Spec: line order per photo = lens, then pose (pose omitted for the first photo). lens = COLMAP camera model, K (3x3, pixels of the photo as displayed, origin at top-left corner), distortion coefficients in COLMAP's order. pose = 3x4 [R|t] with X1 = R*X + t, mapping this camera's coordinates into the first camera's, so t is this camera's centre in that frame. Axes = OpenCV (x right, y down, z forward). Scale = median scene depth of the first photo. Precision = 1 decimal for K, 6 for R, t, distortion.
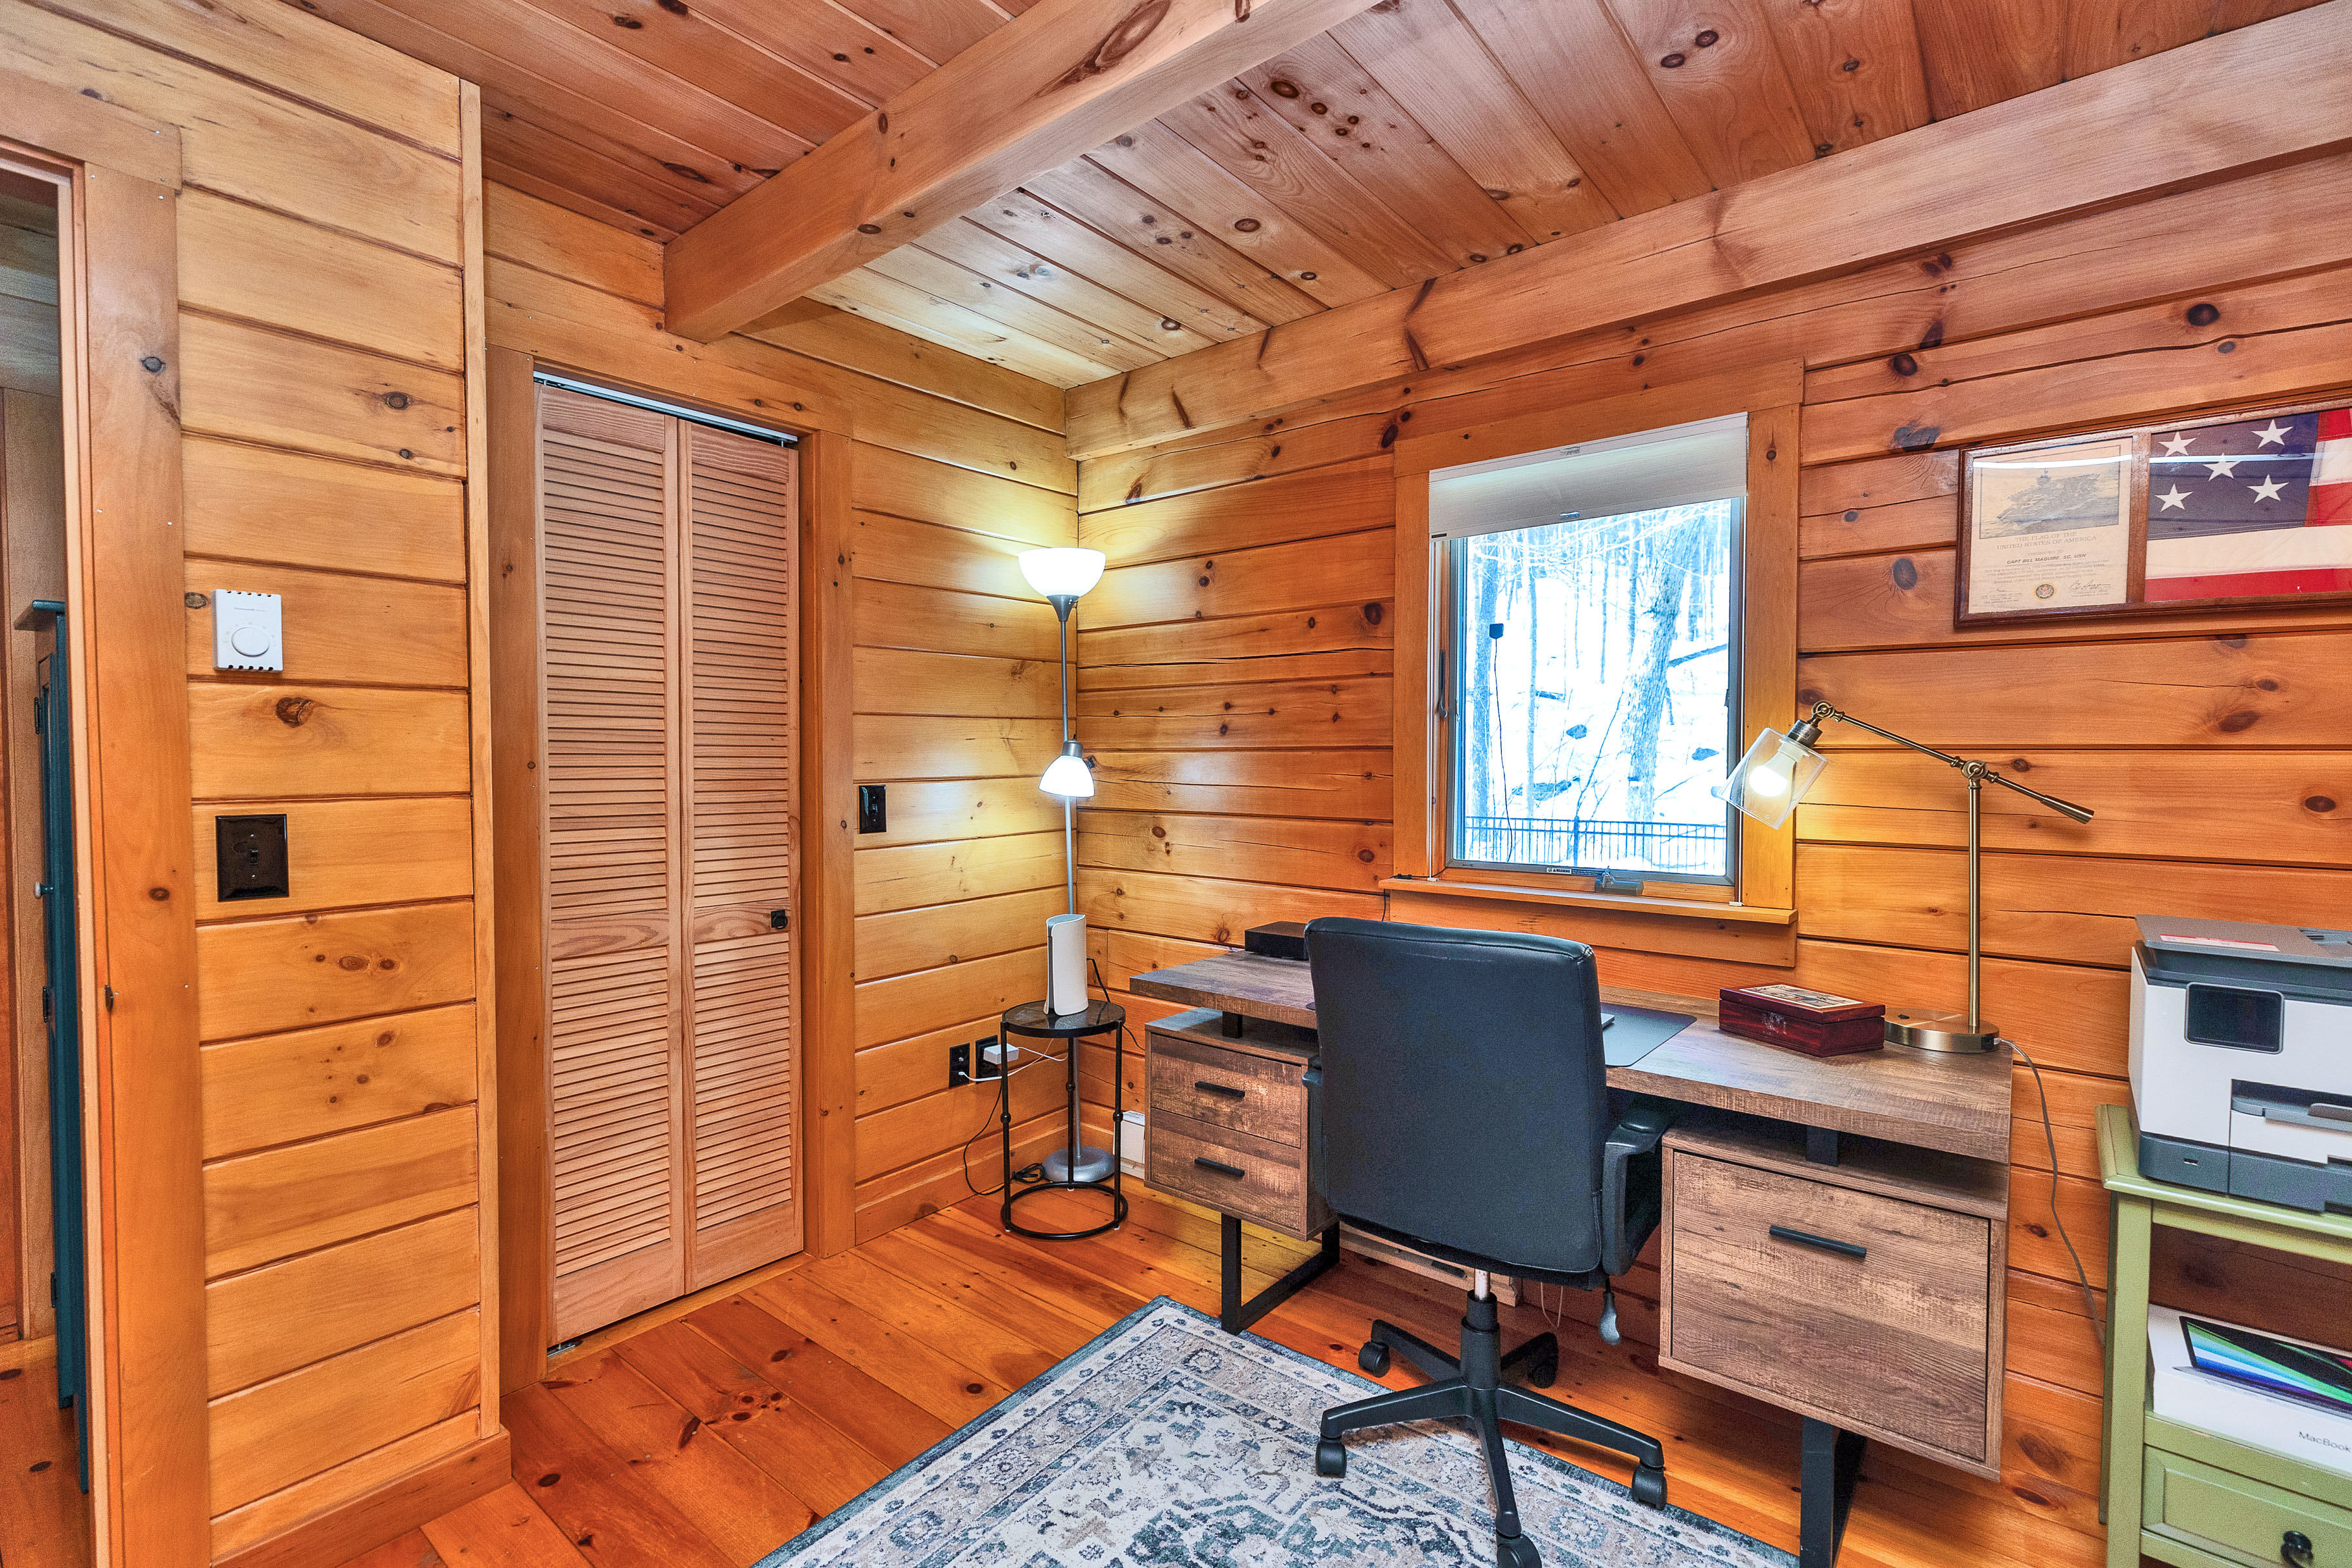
lens RADIAL K [[1065.6, 0, 1186.8], [0, 1065.6, 788.3], [0, 0, 1]] dist [-0.002455, 0.000627]
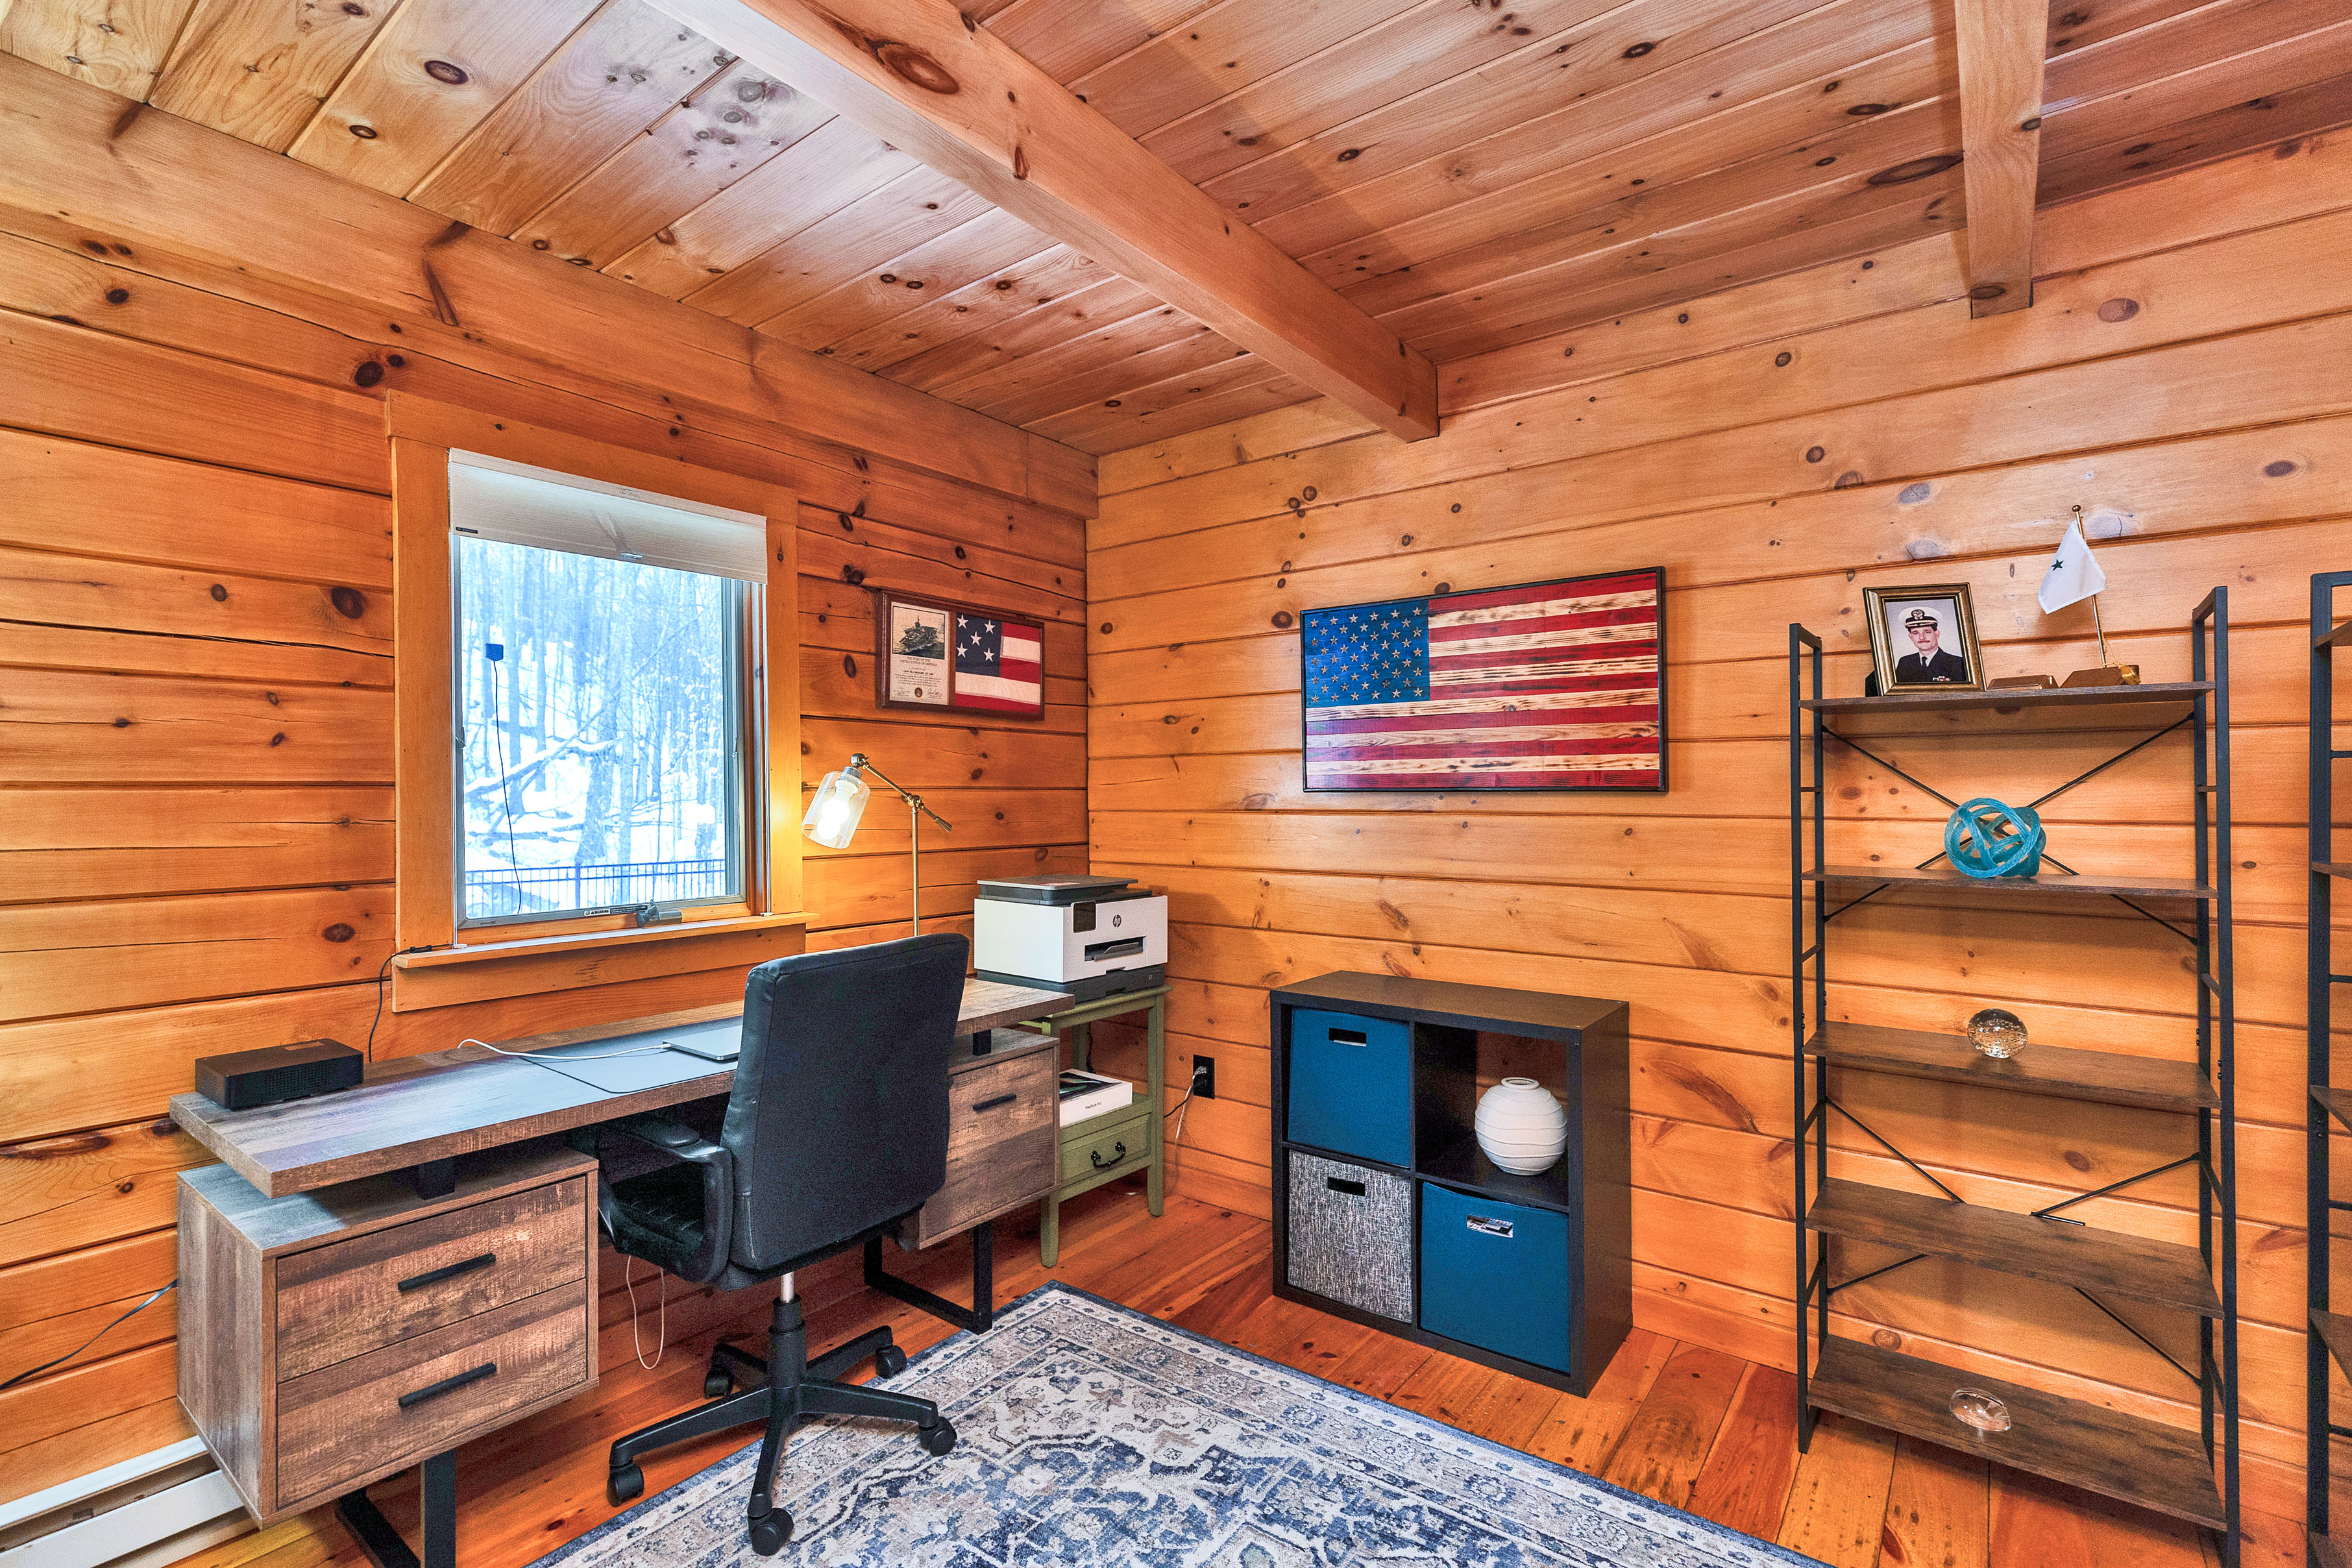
lens RADIAL K [[1065.6, 0, 1188.1], [0, 1065.6, 784.3], [0, 0, 1]] dist [-0.002455, 0.000627]
pose [[-0.041170, 0.004585, 0.999142, -0.679680], [0.031711, 0.999492, -0.003280, -0.019947], [-0.998649, 0.031548, -0.041295, 0.524867]]
